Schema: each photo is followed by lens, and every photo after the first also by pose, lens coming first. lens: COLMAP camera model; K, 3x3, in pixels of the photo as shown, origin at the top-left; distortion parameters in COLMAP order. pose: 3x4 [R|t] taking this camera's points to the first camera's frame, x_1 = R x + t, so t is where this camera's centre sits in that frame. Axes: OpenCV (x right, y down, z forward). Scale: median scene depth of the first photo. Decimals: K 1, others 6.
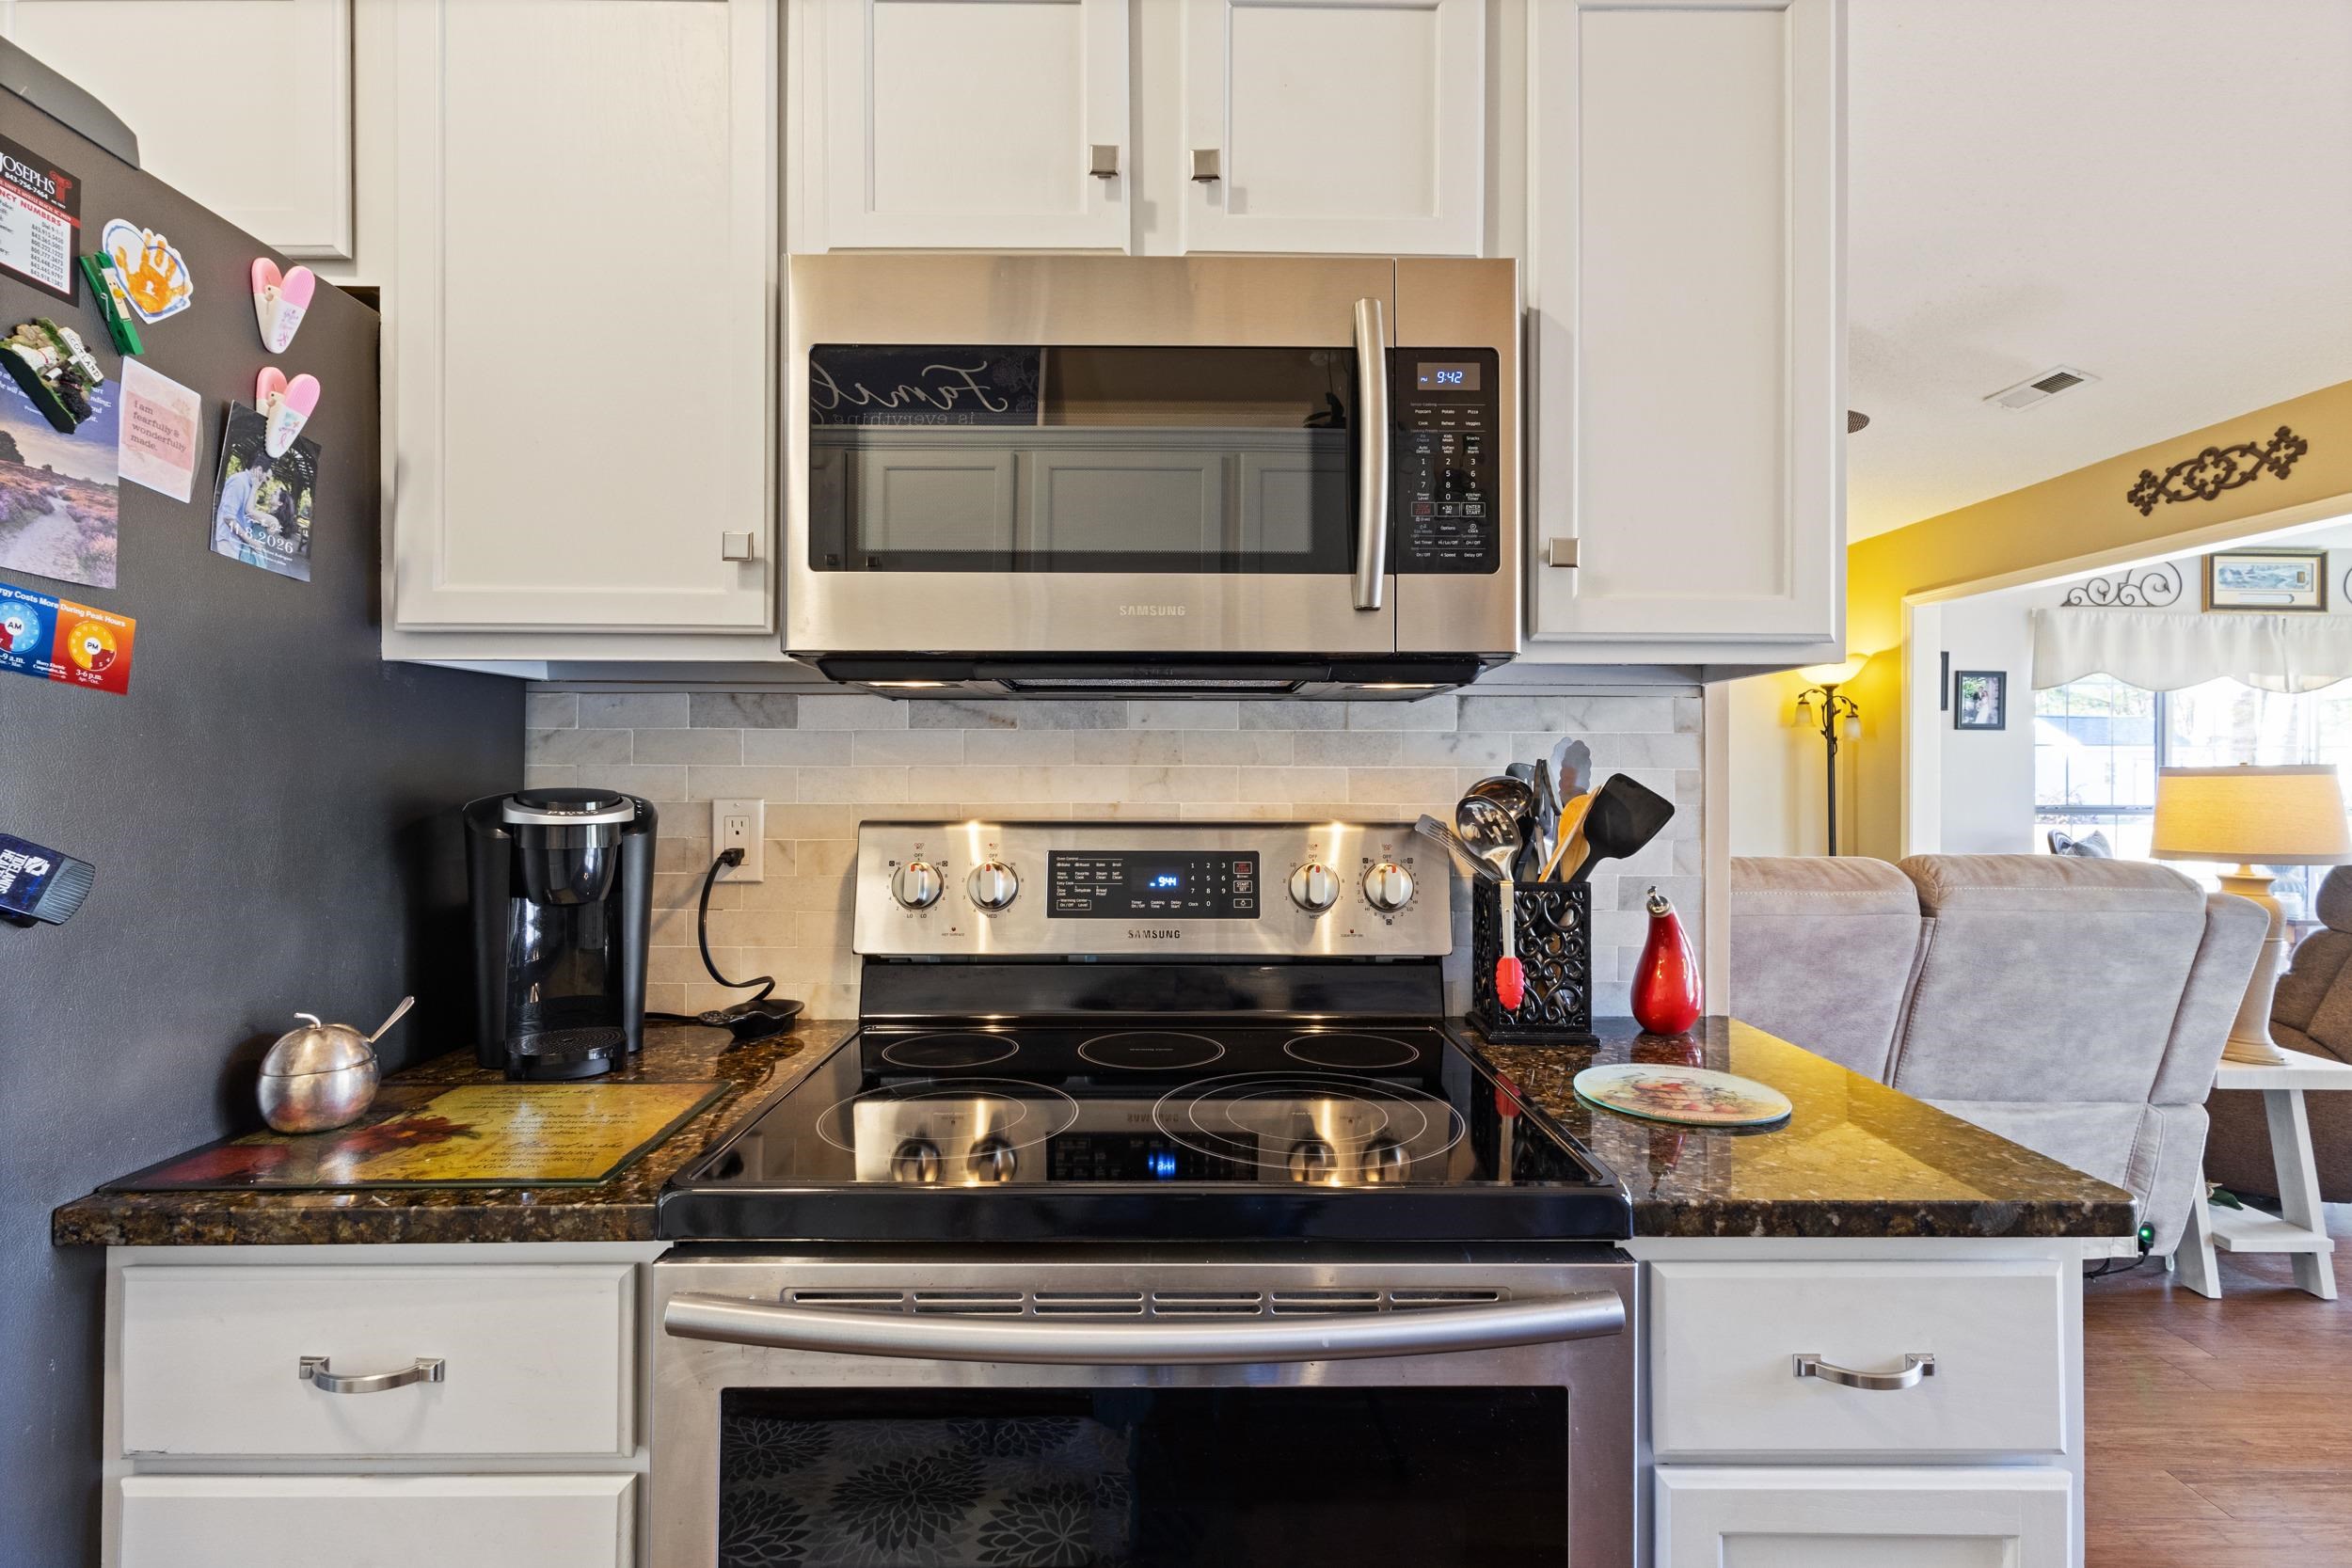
lens RADIAL K [[1089.1, 0, 1164.3], [0, 1089.1, 763.8], [0, 0, 1]] dist [0.003559, 0.000390]
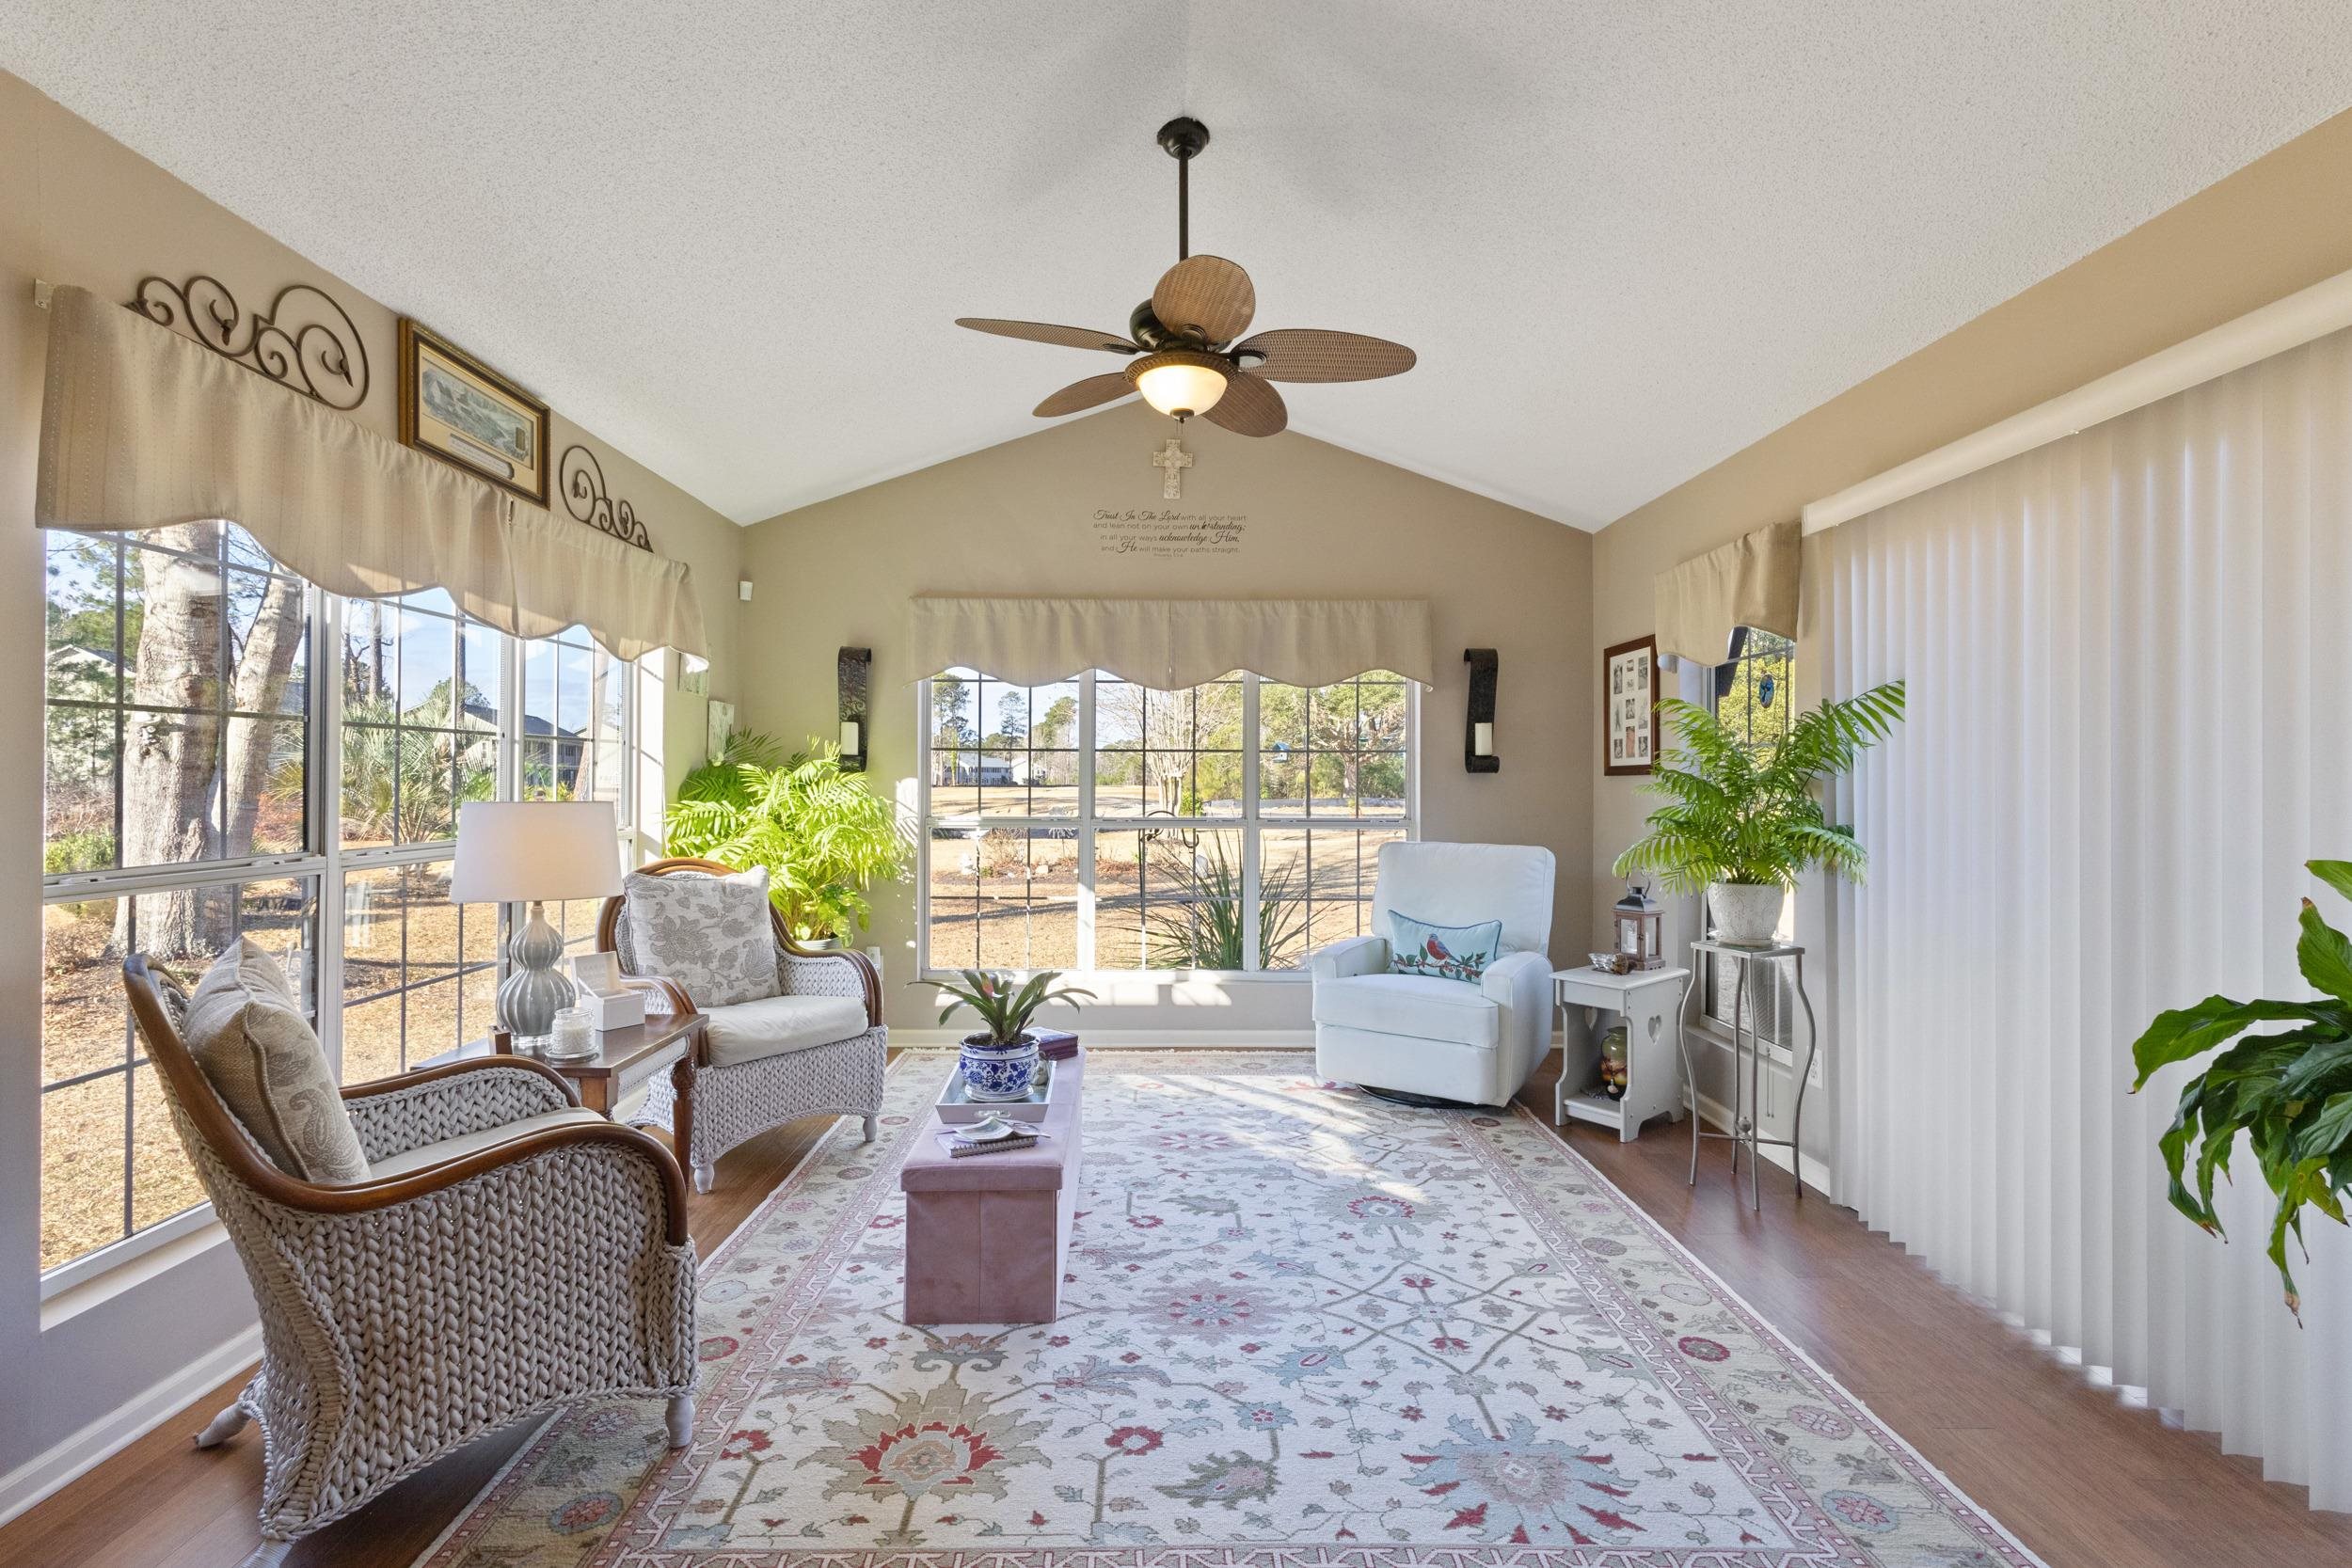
lens RADIAL K [[1089.1, 0, 1173.4], [0, 1089.1, 770.3], [0, 0, 1]] dist [0.003559, 0.000390]
pose [[-0.017465, 0.005136, 0.999834, 0.673415], [-0.012073, 0.999913, -0.005348, 0.001310], [-0.999775, -0.012165, -0.017401, 0.963724]]
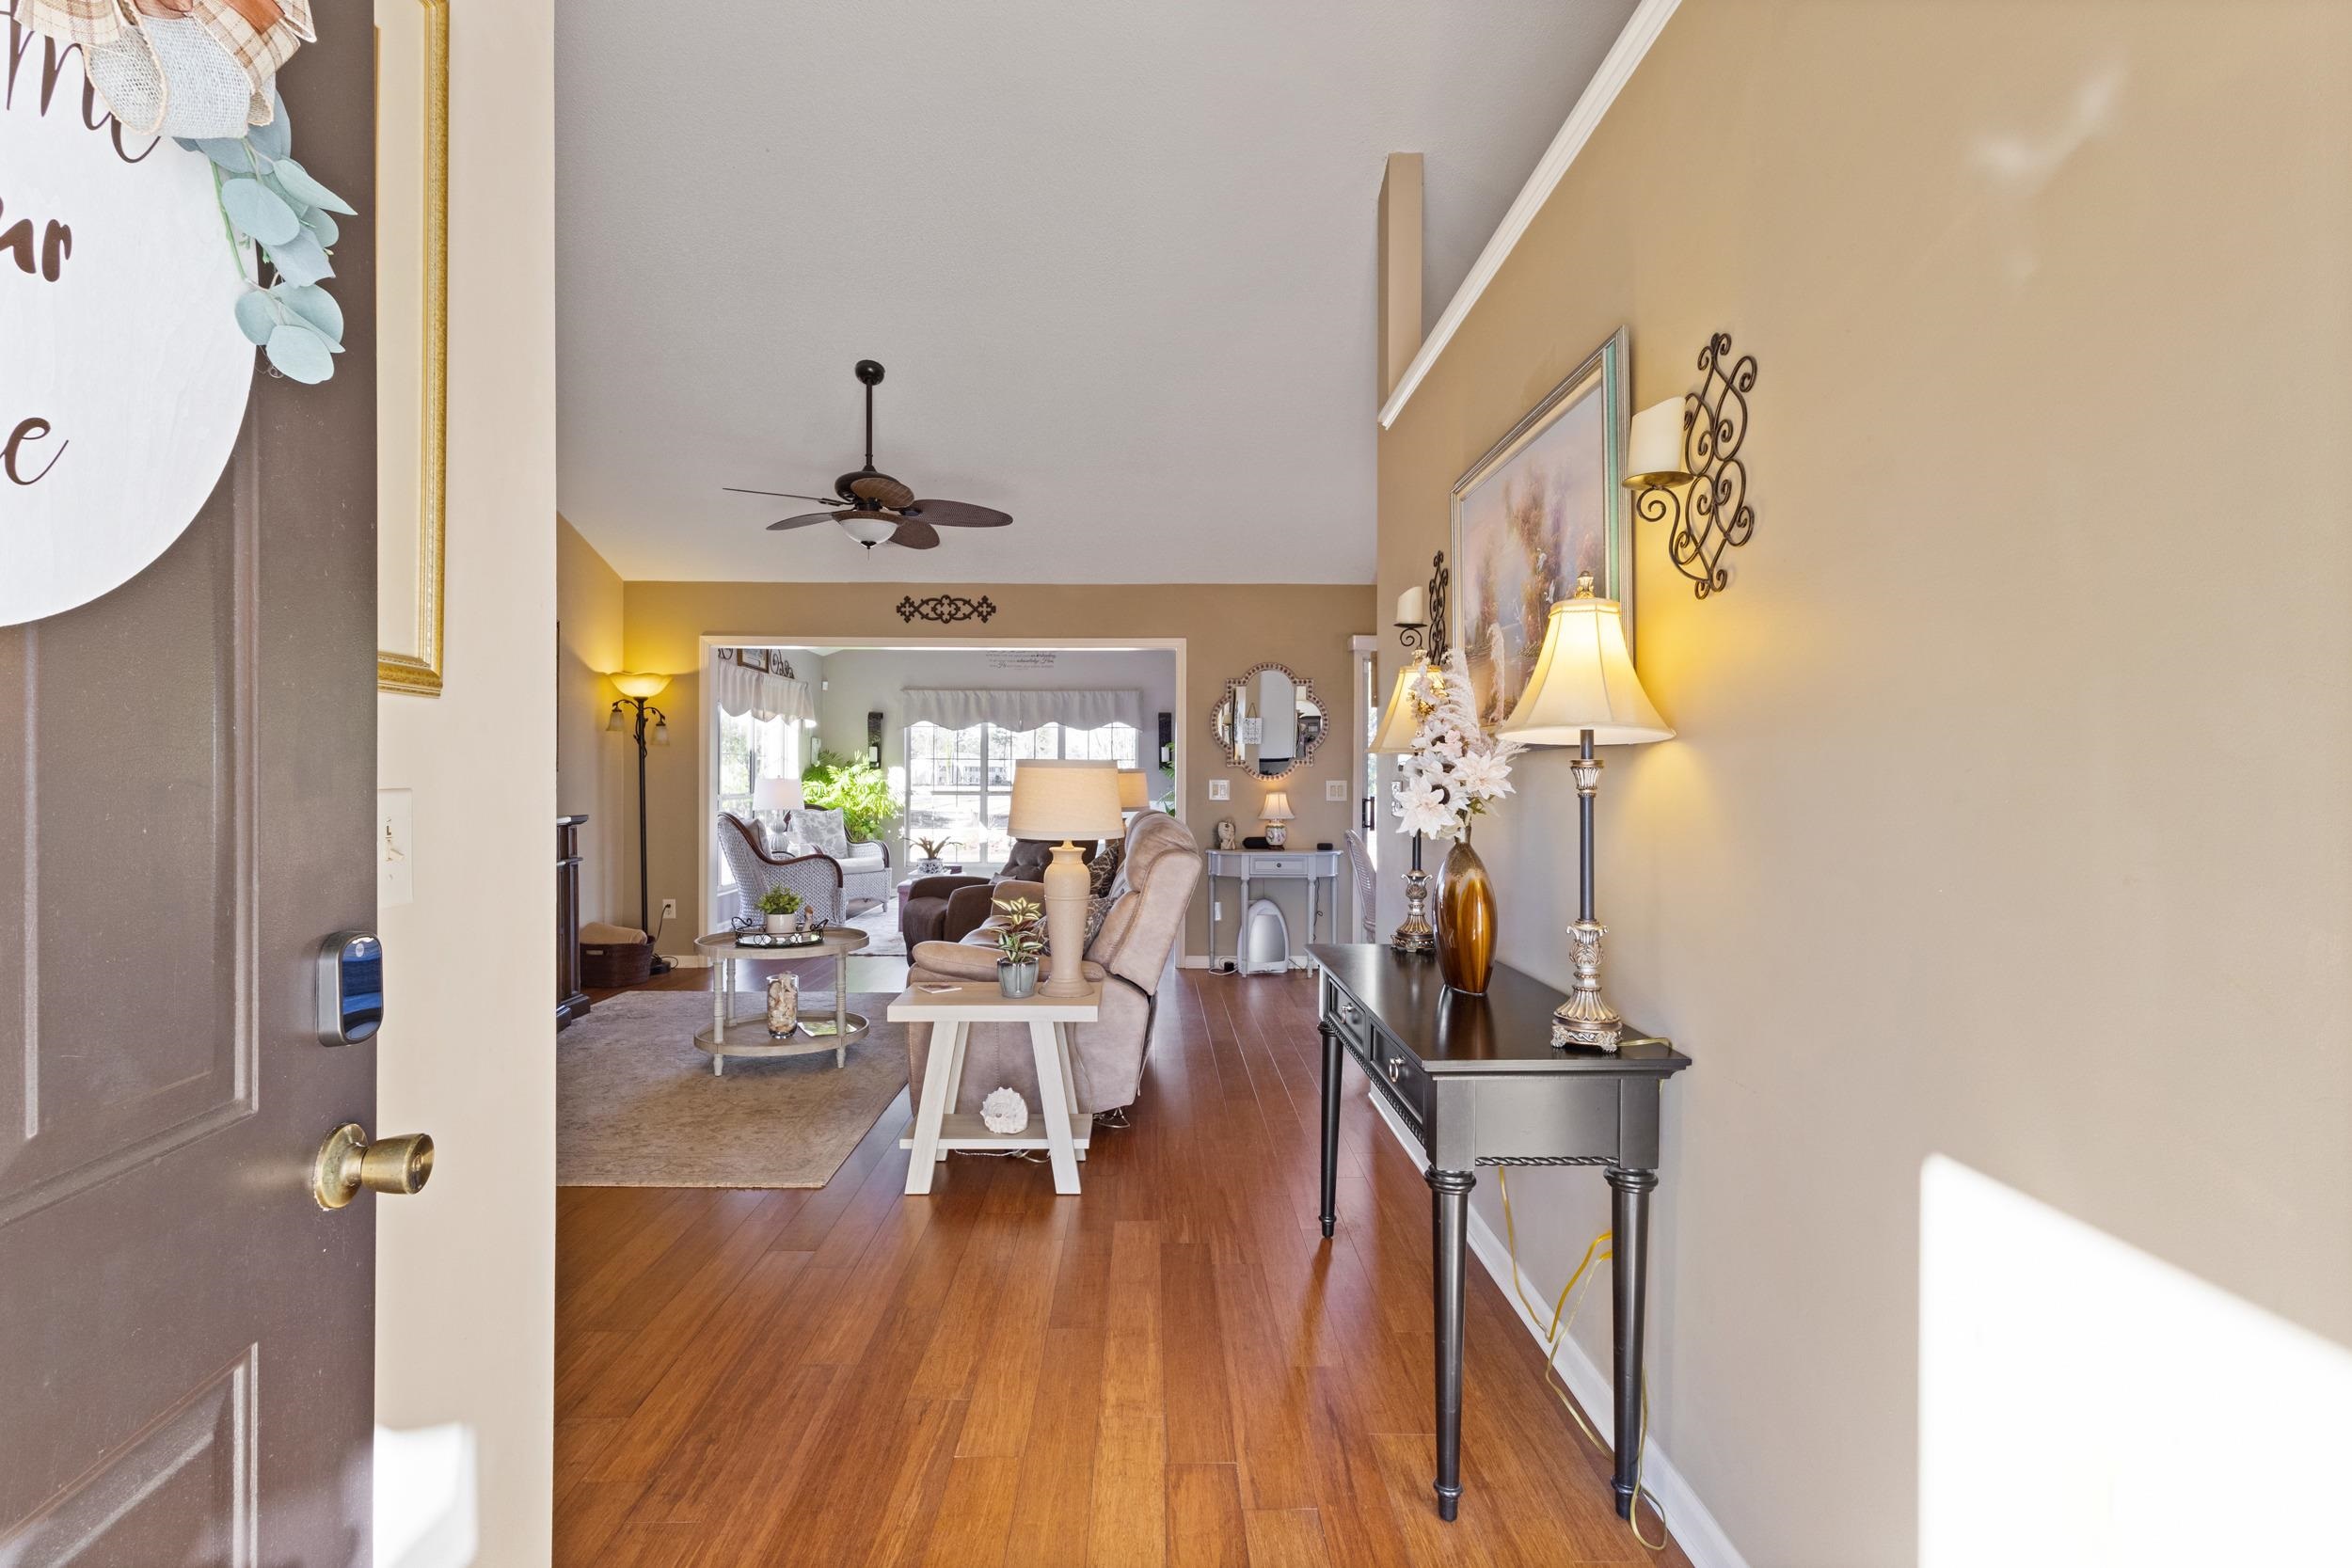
lens RADIAL K [[1089.1, 0, 1179.6], [0, 1089.1, 797.4], [0, 0, 1]] dist [0.003559, 0.000390]
pose [[-0.024420, -0.020474, 0.999492, -0.823729], [-0.012792, 0.999715, 0.020166, 0.006623], [-0.999620, -0.012293, -0.024675, 0.611938]]
